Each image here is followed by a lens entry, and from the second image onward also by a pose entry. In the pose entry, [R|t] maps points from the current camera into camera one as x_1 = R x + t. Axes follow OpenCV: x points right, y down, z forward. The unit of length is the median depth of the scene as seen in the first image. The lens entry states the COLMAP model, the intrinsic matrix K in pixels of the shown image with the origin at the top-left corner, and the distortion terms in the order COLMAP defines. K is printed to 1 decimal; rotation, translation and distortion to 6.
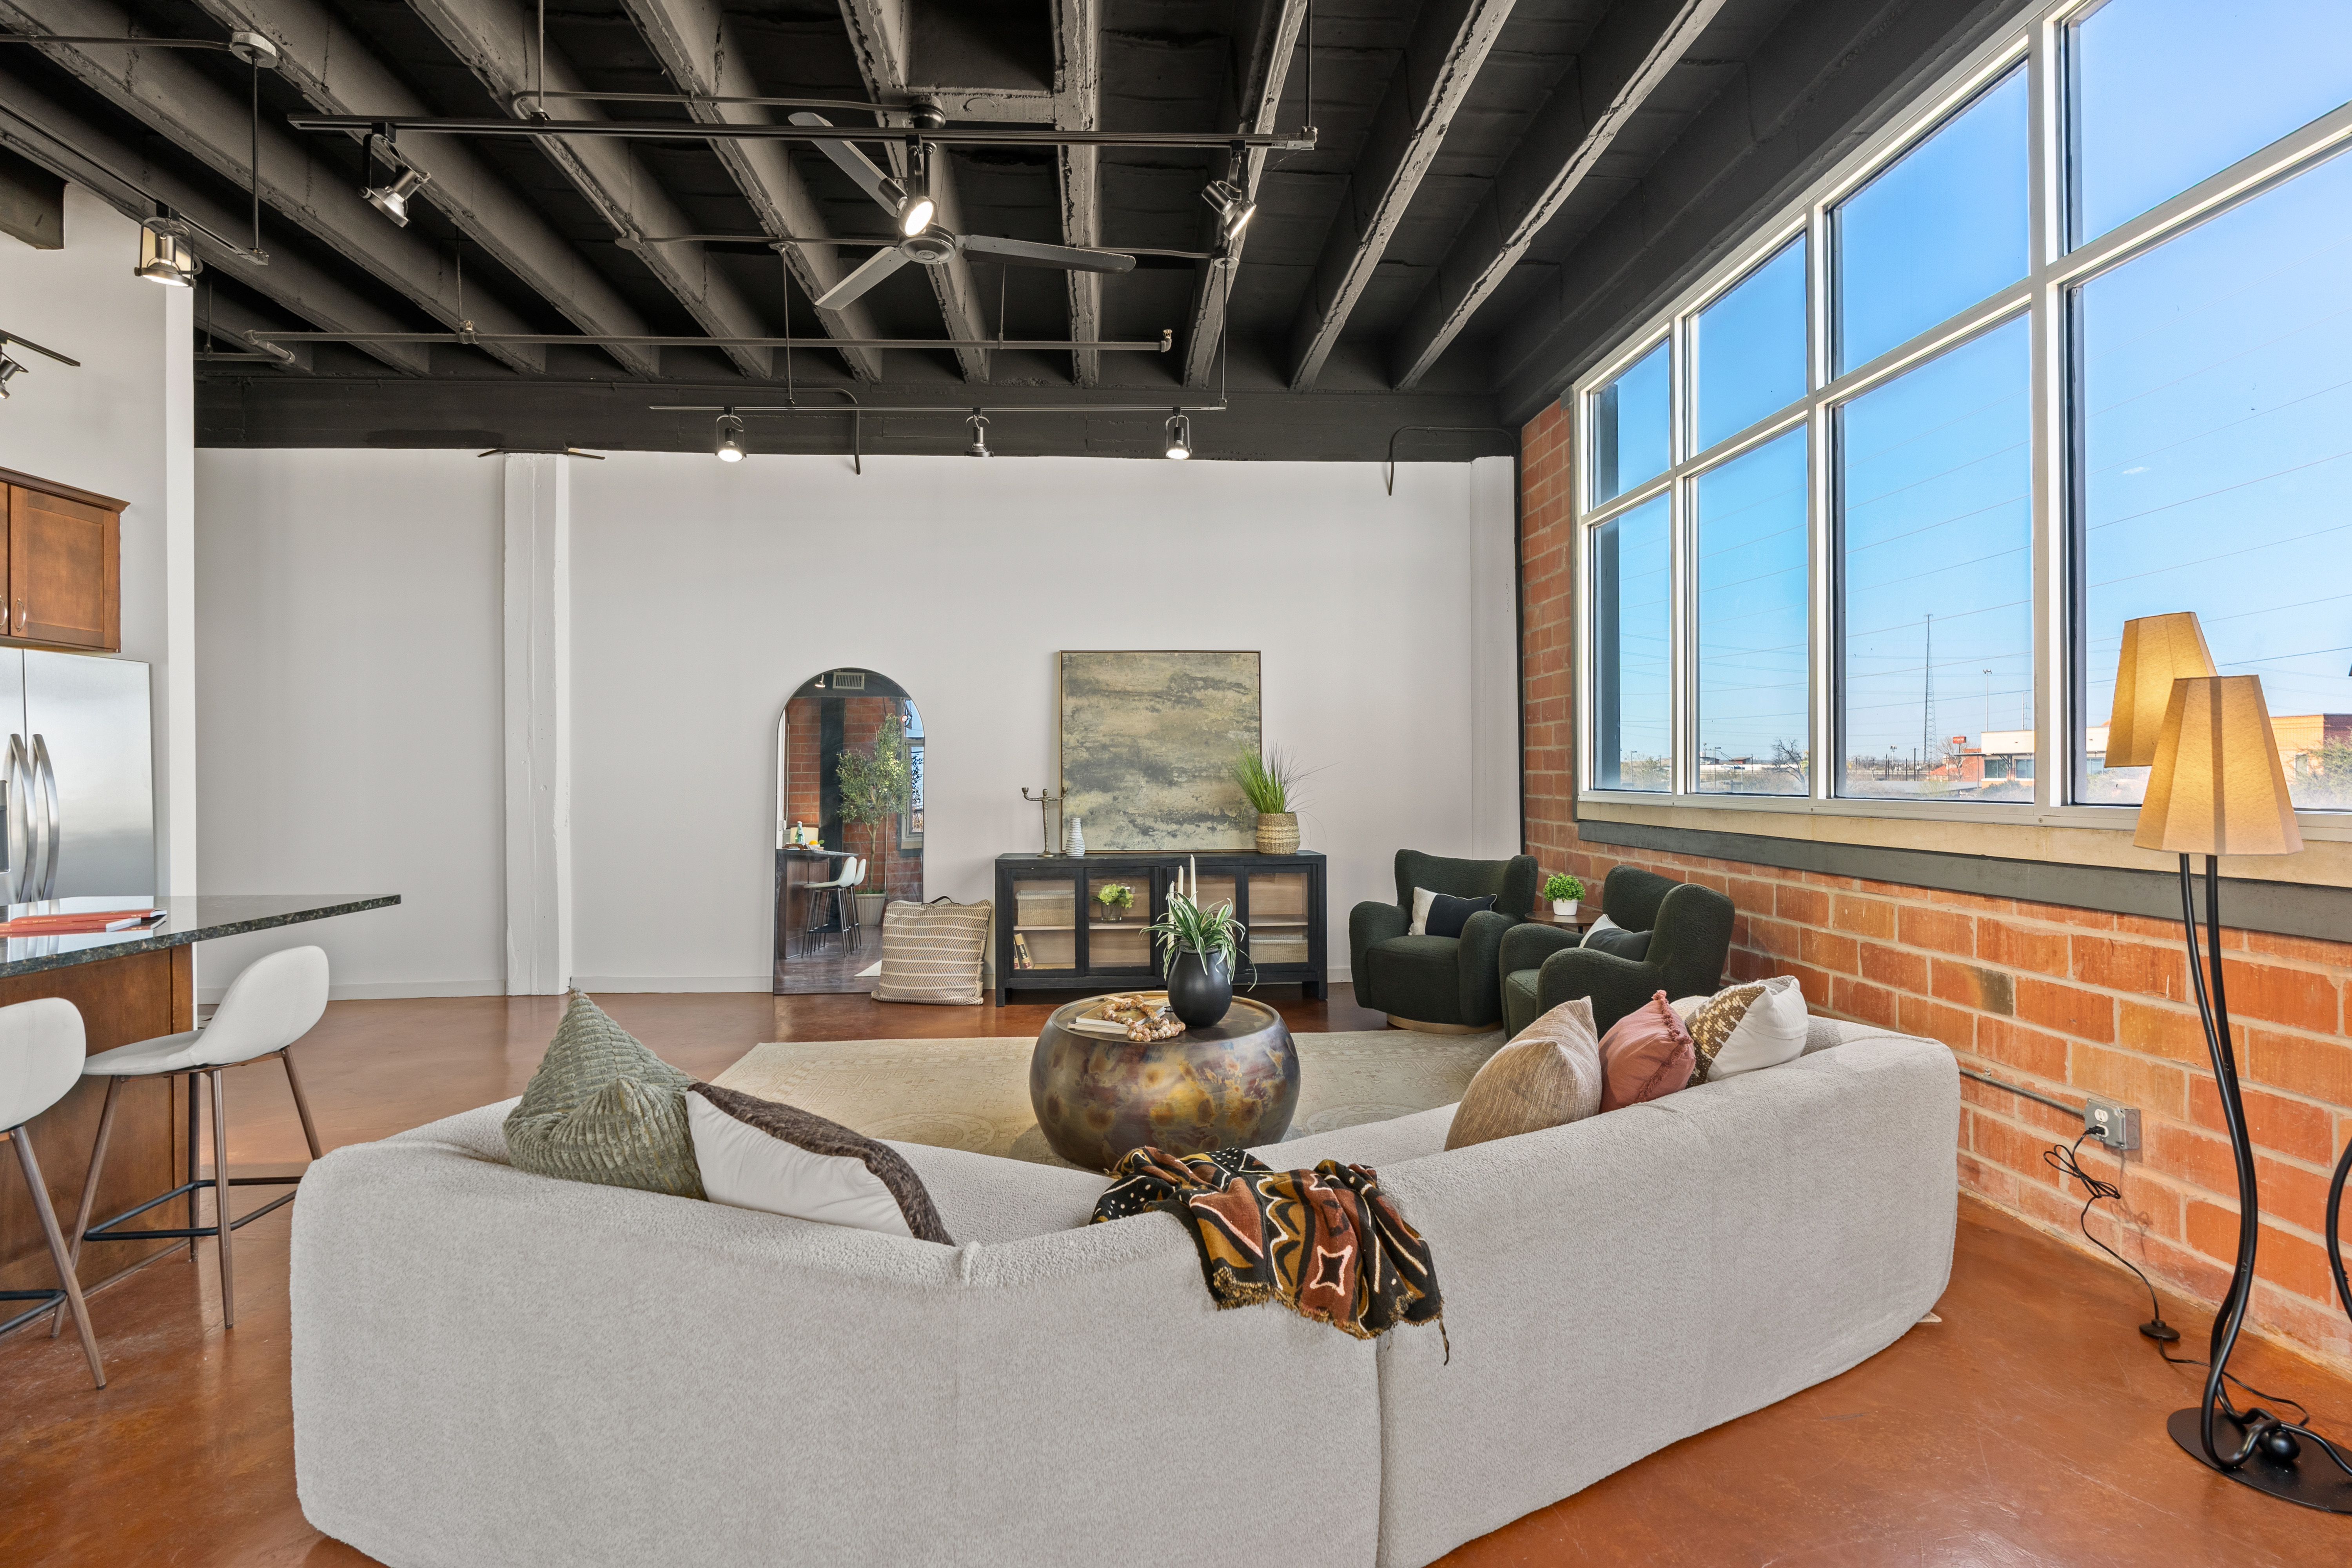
lens RADIAL K [[1065.6, 0, 1181.3], [0, 1065.6, 774.6], [0, 0, 1]] dist [-0.013085, 0.005159]
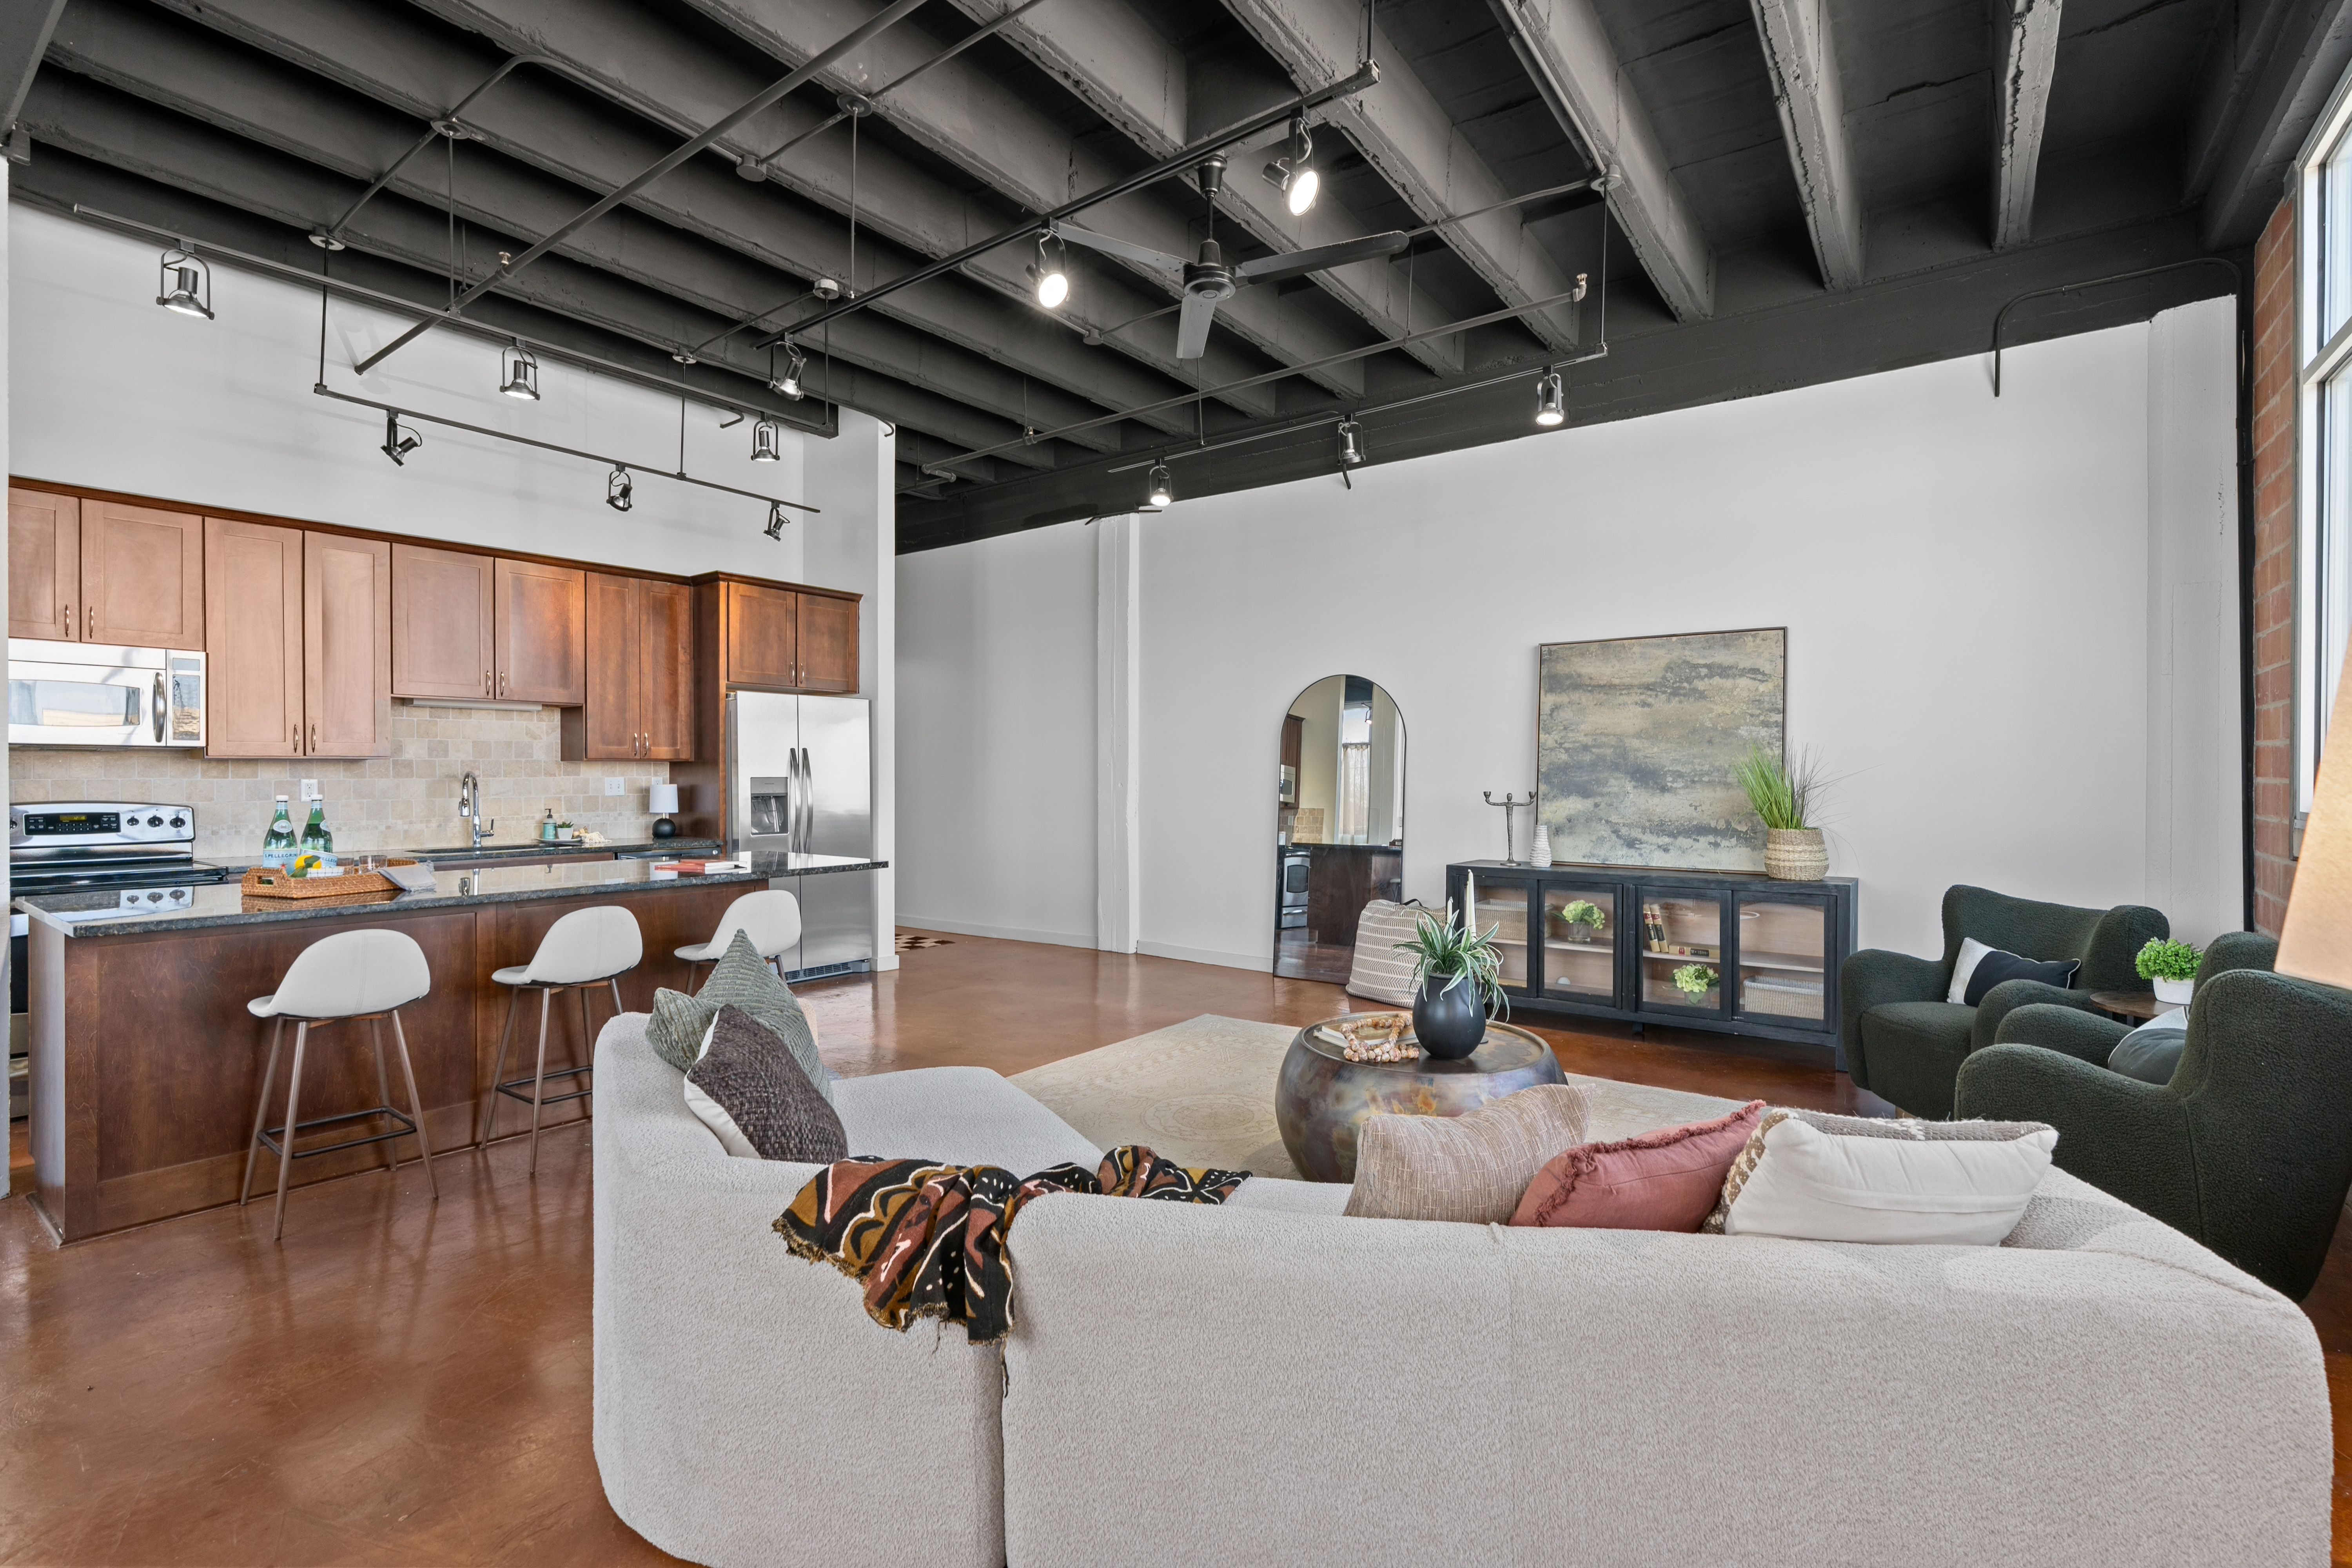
lens RADIAL K [[1065.6, 0, 1173.1], [0, 1065.6, 778.9], [0, 0, 1]] dist [-0.013085, 0.005159]
pose [[0.762137, 0.008981, -0.647354, 0.251343], [-0.005434, 0.999957, 0.007476, -0.004591], [0.647393, -0.002180, 0.762153, 0.091661]]
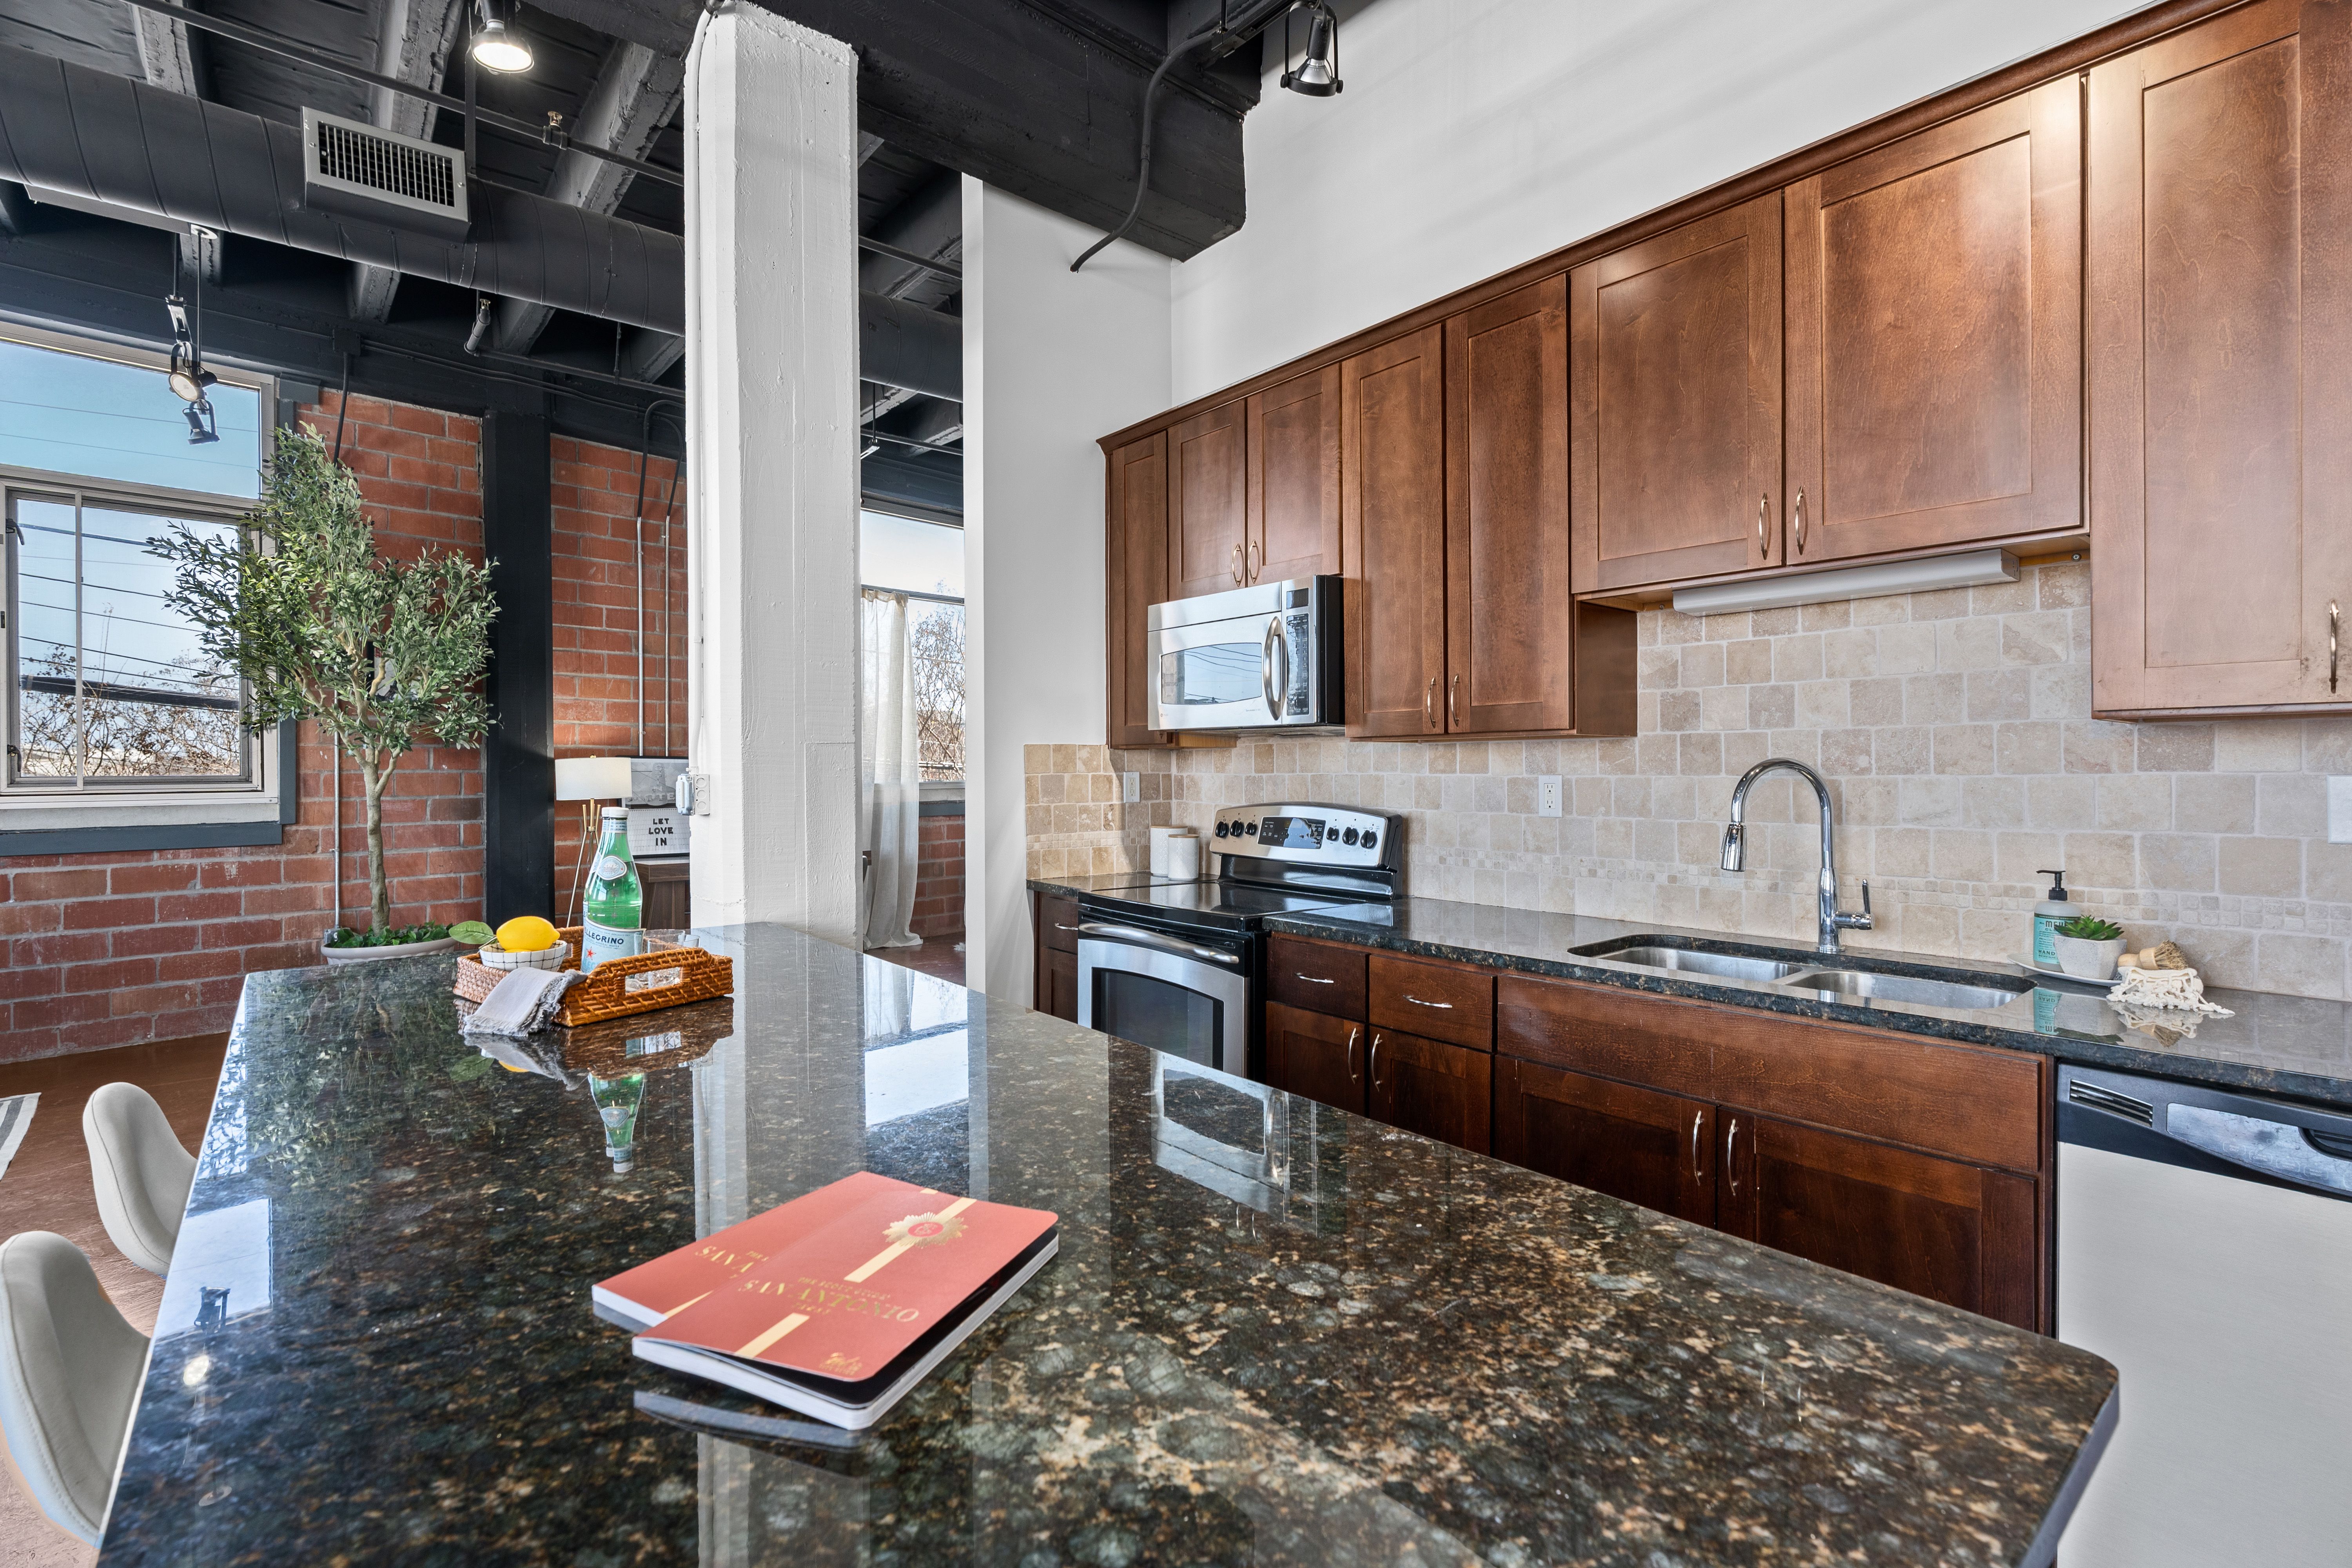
lens RADIAL K [[1065.6, 0, 1185.6], [0, 1065.6, 771.5], [0, 0, 1]] dist [-0.013085, 0.005159]
pose [[-0.810554, 0.011303, -0.585555, -0.416185], [0.007900, 0.999934, 0.008367, -0.001119], [0.585611, 0.002156, -0.810590, 0.565713]]
